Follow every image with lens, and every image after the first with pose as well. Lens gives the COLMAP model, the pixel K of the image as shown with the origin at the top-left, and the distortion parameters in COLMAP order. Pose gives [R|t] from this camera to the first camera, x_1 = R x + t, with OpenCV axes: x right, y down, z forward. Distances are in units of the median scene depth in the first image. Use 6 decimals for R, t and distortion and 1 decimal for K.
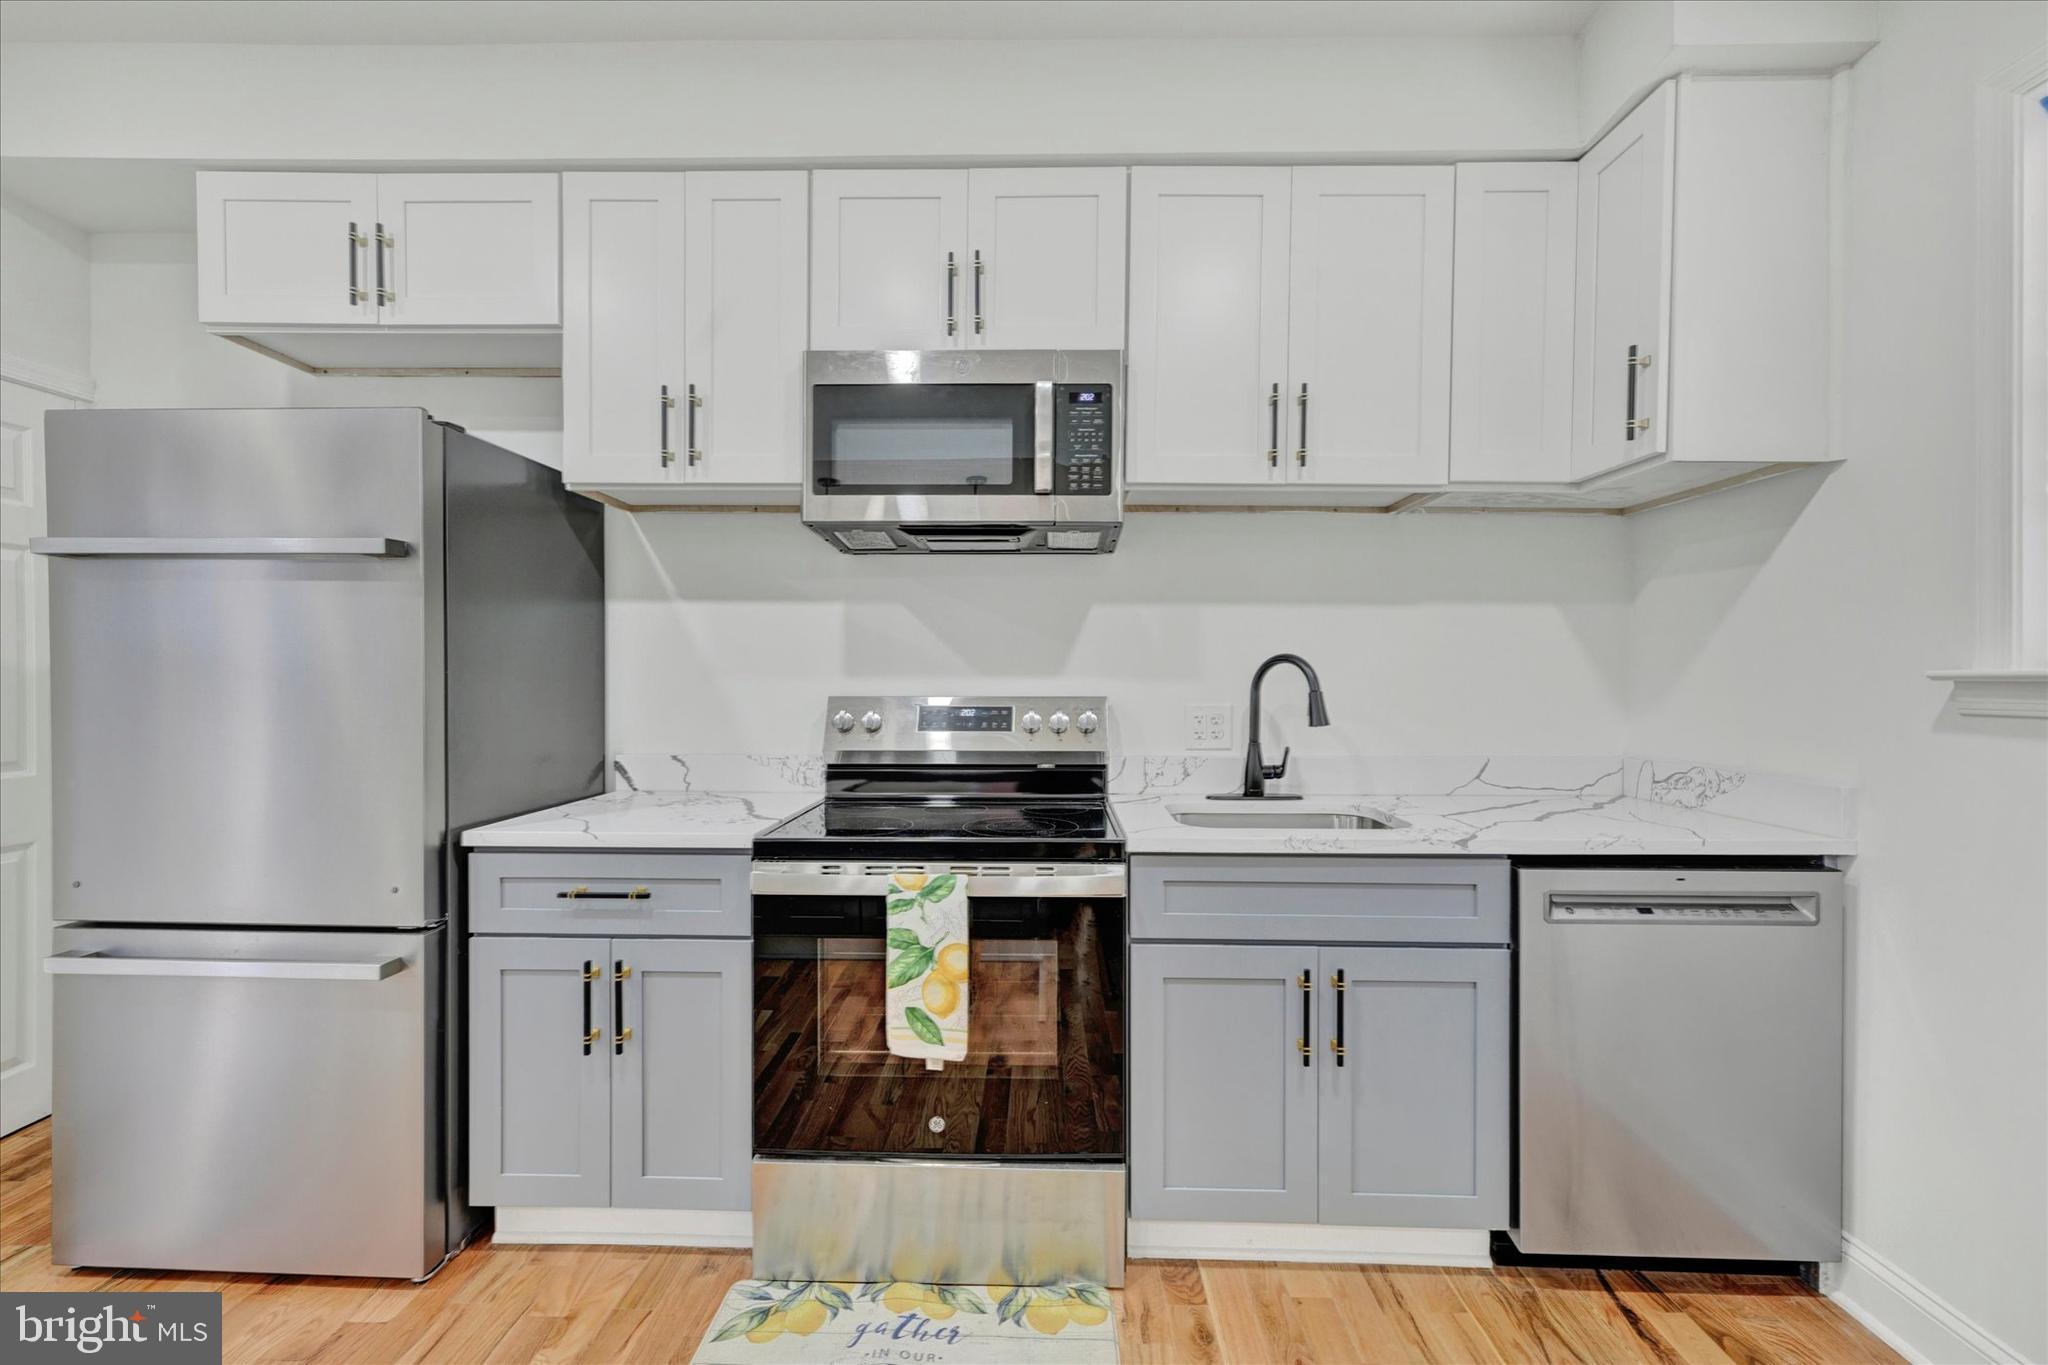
lens RADIAL K [[834.9, 0, 1020.7], [0, 834.9, 678.1], [0, 0, 1]] dist [0.002953, 0.000630]
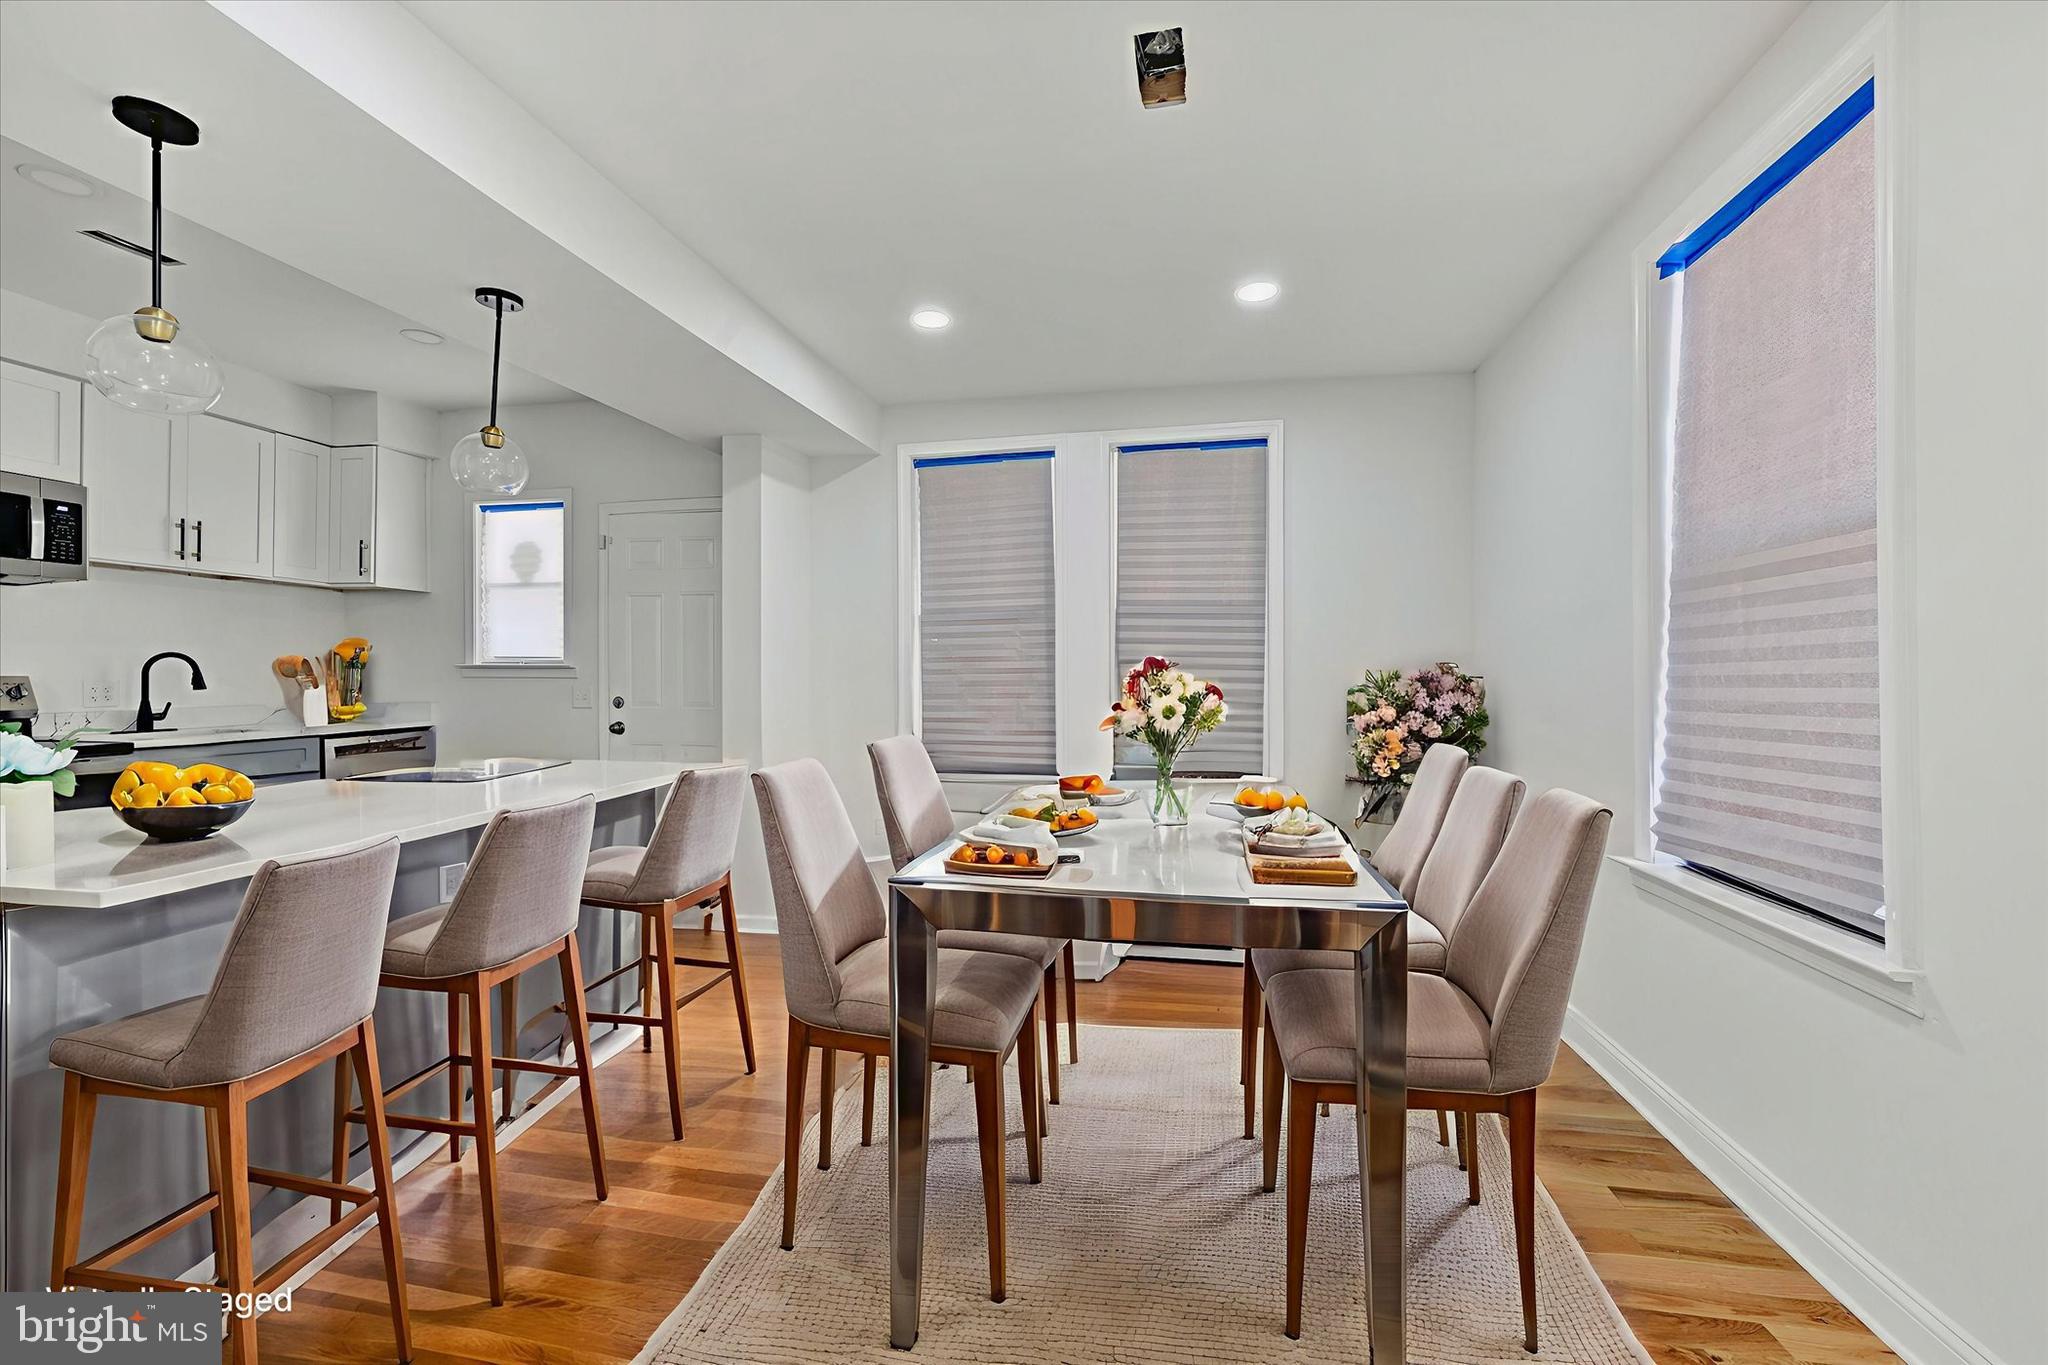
lens RADIAL K [[834.9, 0, 1022.6], [0, 834.9, 666.0], [0, 0, 1]] dist [0.002953, 0.000630]
pose [[0.169668, -0.000546, 0.985501, -1.343798], [-0.005102, 0.999986, 0.001433, -0.011614], [-0.985488, -0.005271, 0.169663, -1.330863]]
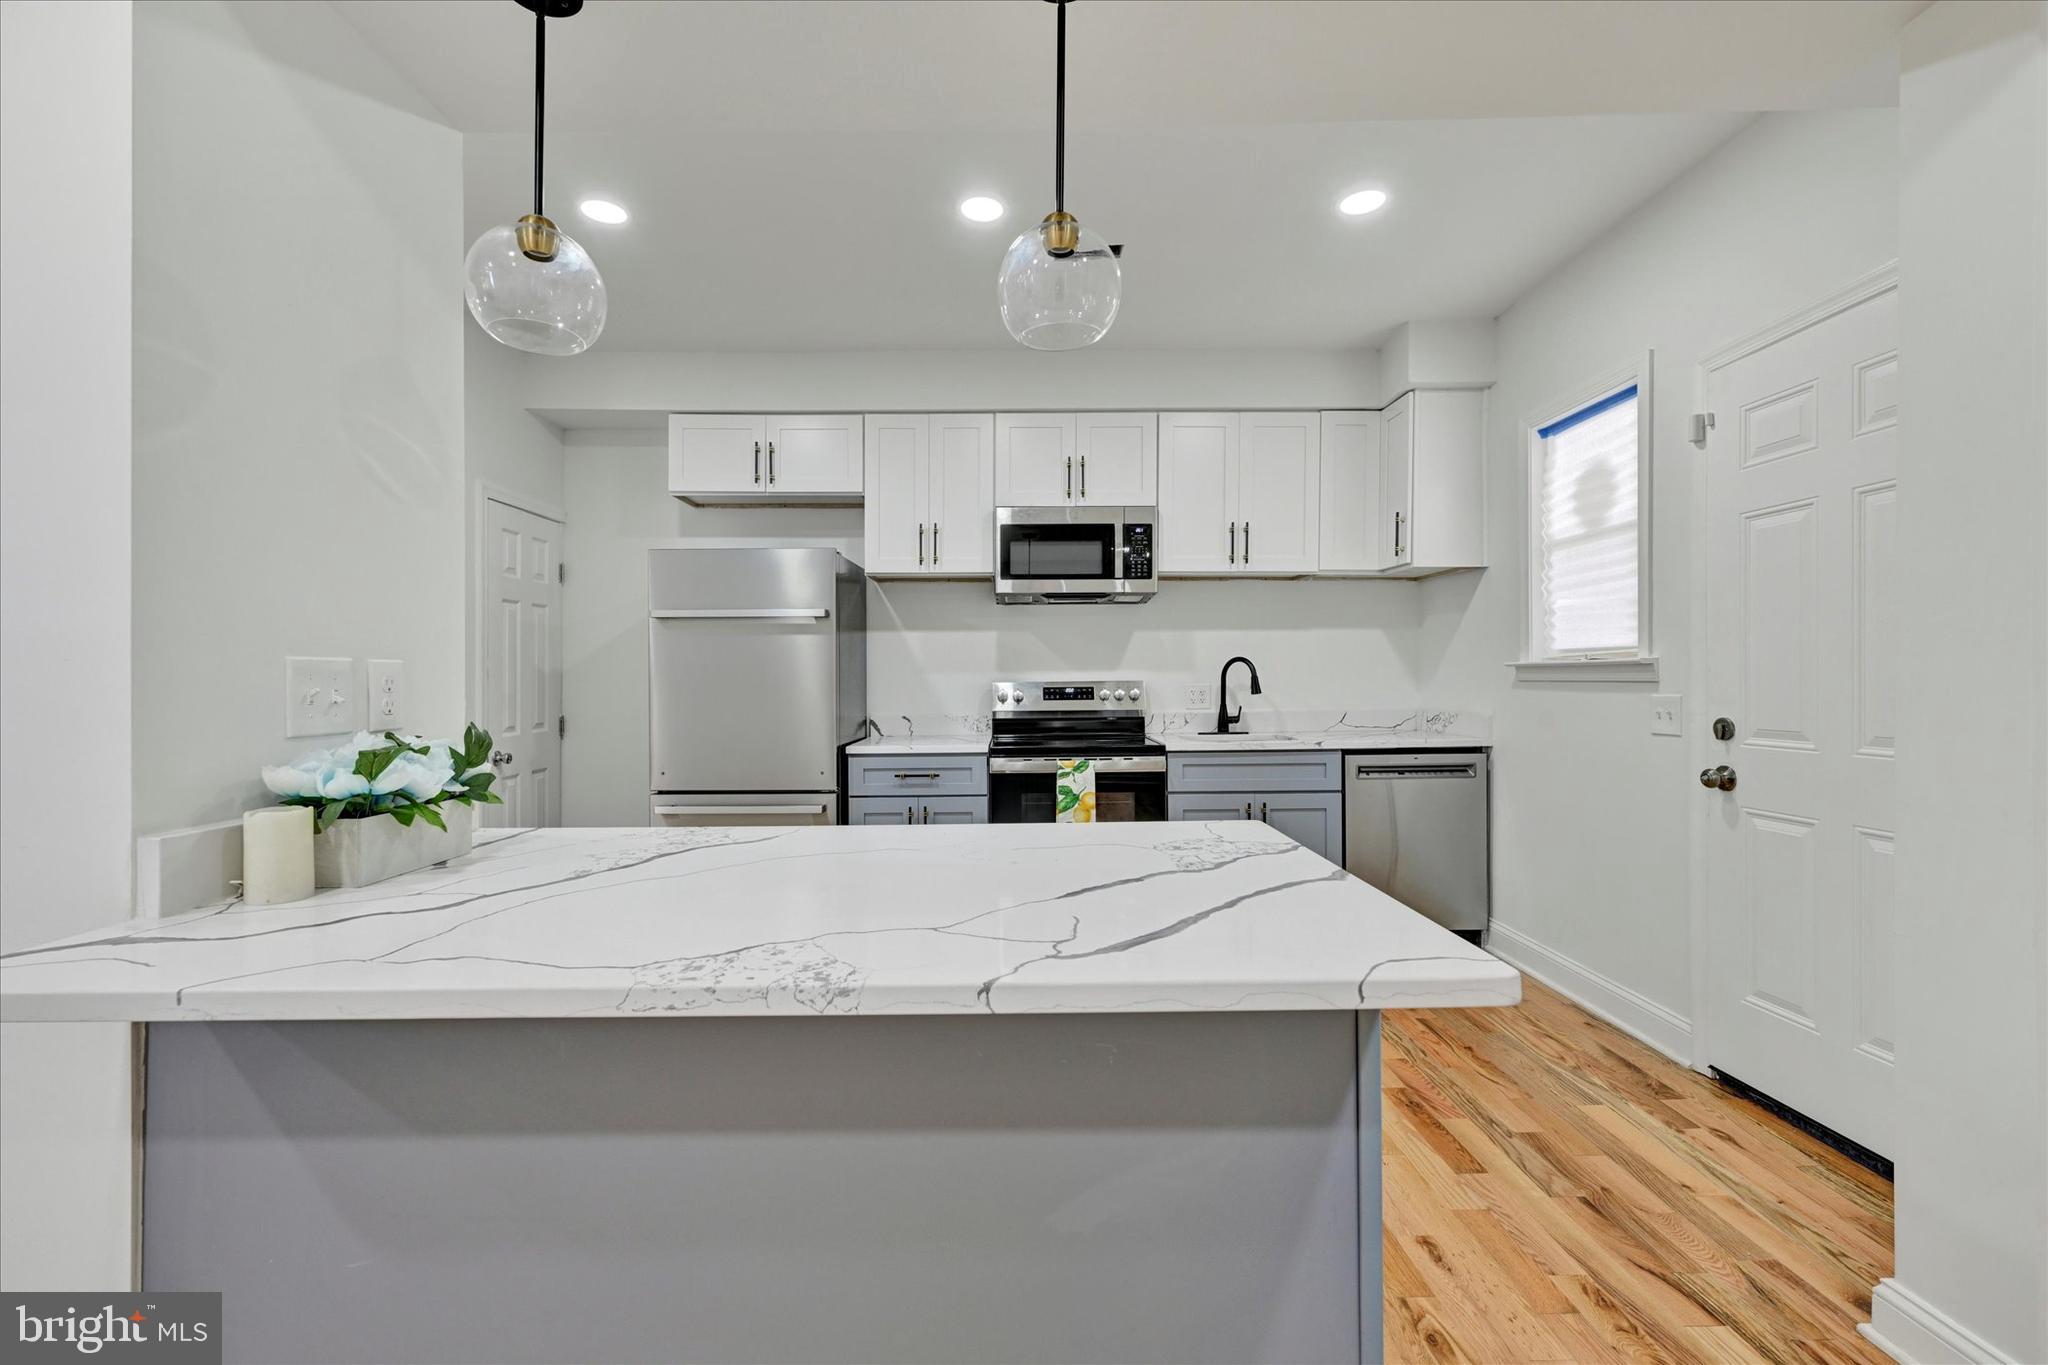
lens RADIAL K [[834.9, 0, 1005.4], [0, 834.9, 687.2], [0, 0, 1]] dist [0.002953, 0.000630]
pose [[0.999615, -0.012061, 0.024984, -0.294829], [0.011752, 0.999853, 0.012479, 0.011353], [-0.025131, -0.012181, 0.999610, -0.995438]]
